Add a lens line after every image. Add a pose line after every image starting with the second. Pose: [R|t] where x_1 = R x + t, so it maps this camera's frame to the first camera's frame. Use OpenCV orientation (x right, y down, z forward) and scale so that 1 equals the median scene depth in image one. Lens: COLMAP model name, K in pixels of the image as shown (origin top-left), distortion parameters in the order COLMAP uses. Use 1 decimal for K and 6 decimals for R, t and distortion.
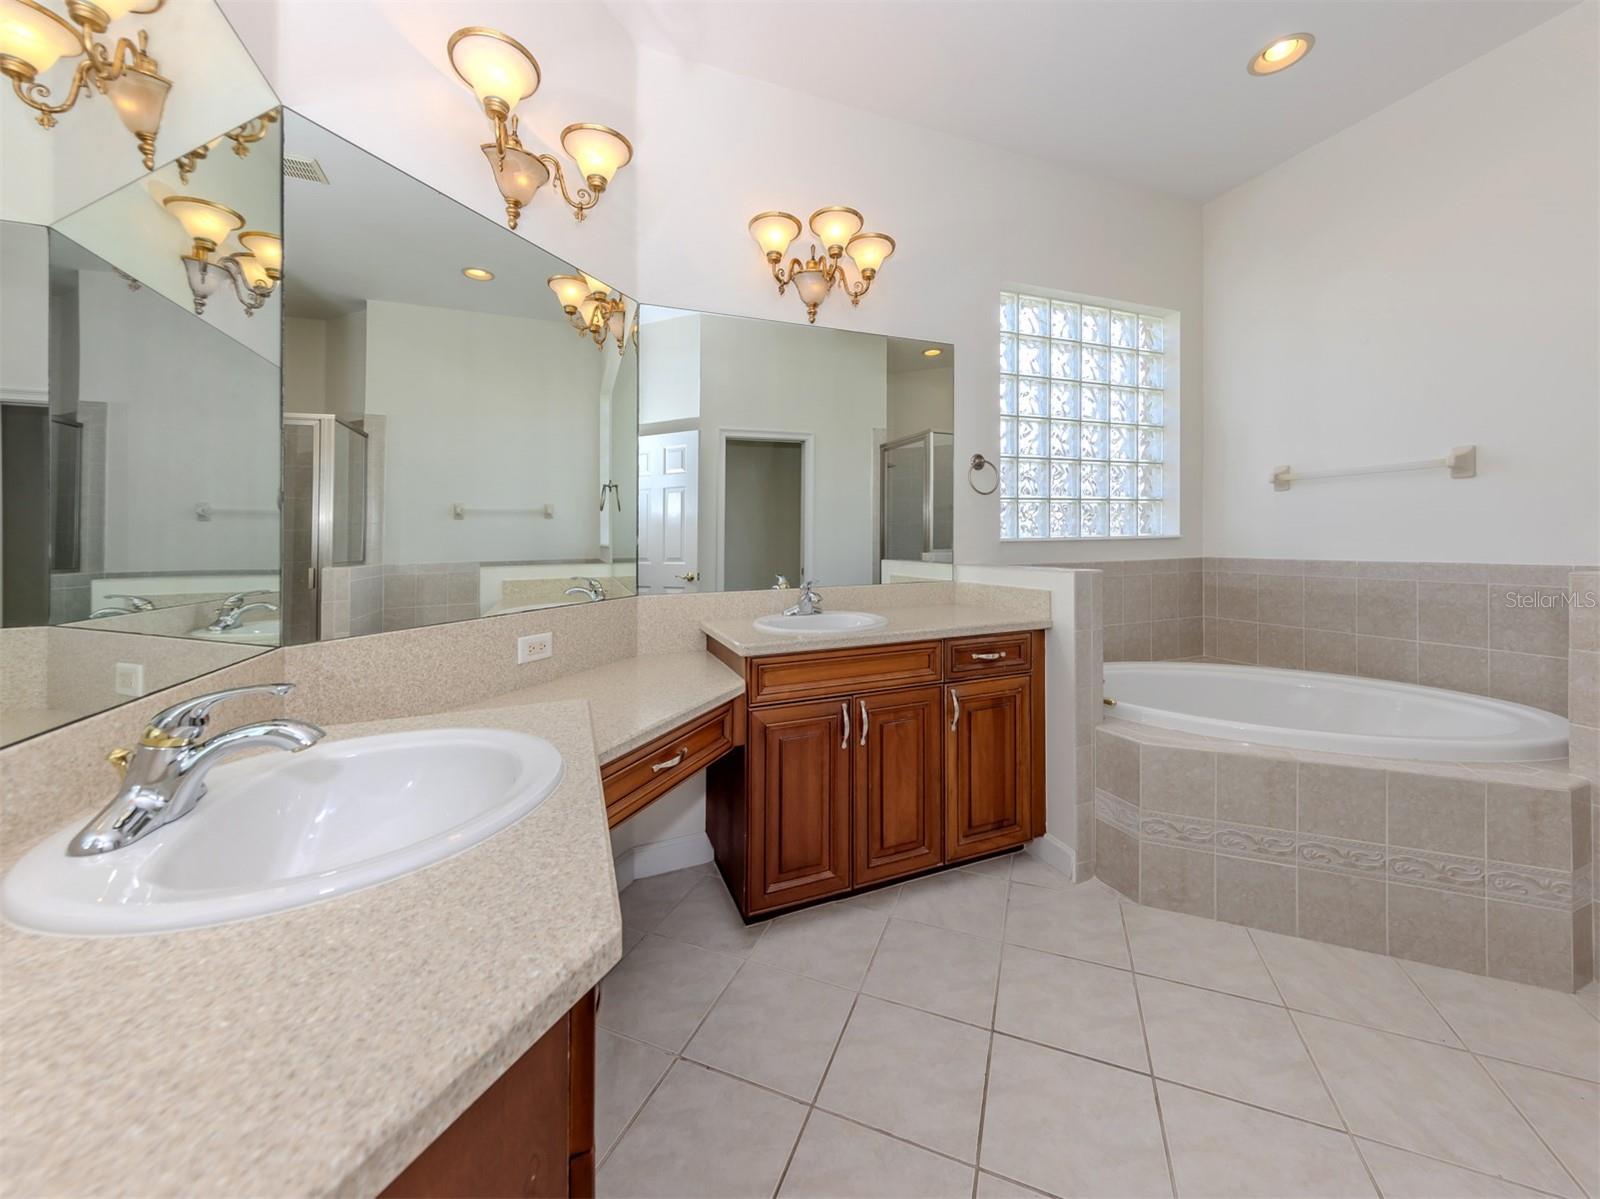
lens RADIAL K [[644.0, 0, 797.2], [0, 644.0, 532.7], [0, 0, 1]] dist [0.008896, 0.000162]
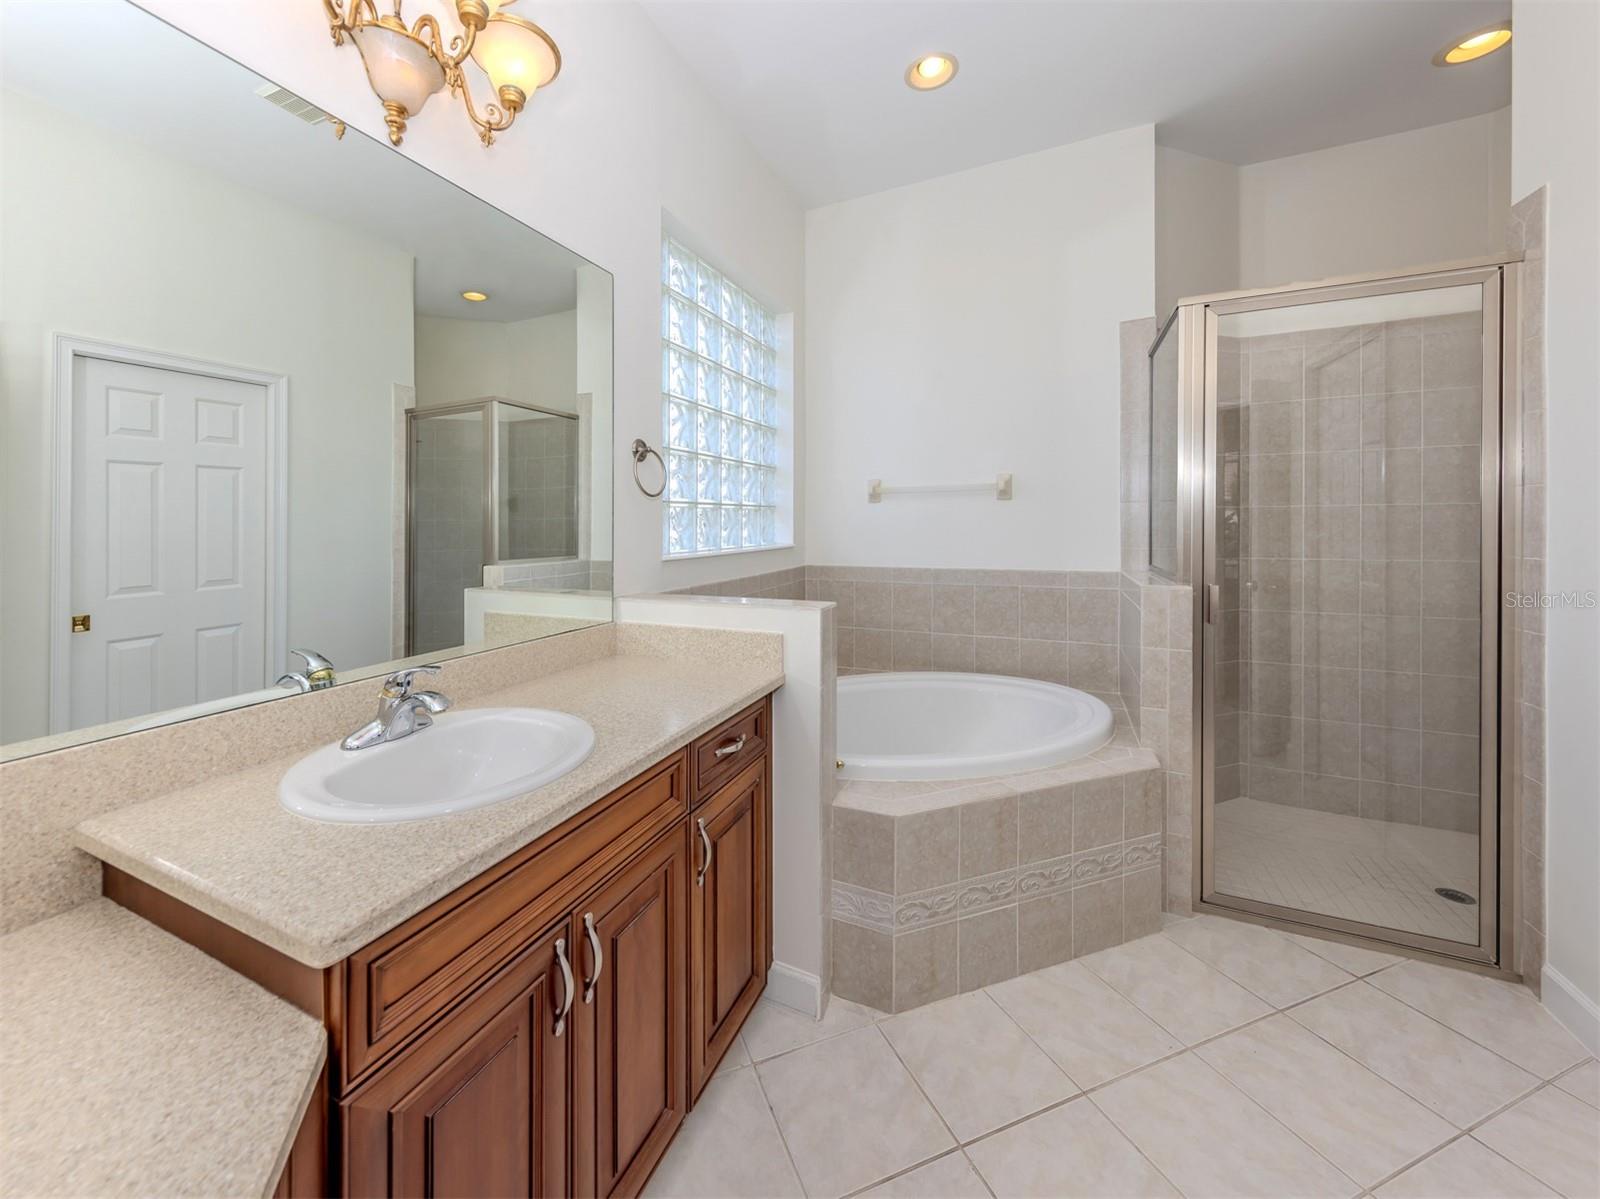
lens RADIAL K [[644.0, 0, 797.2], [0, 644.0, 532.7], [0, 0, 1]] dist [0.008896, 0.000162]
pose [[0.721626, 0.001533, 0.692281, -0.102346], [-0.011399, 0.999888, 0.009667, -0.031834], [-0.692189, -0.014868, 0.721563, 0.424033]]
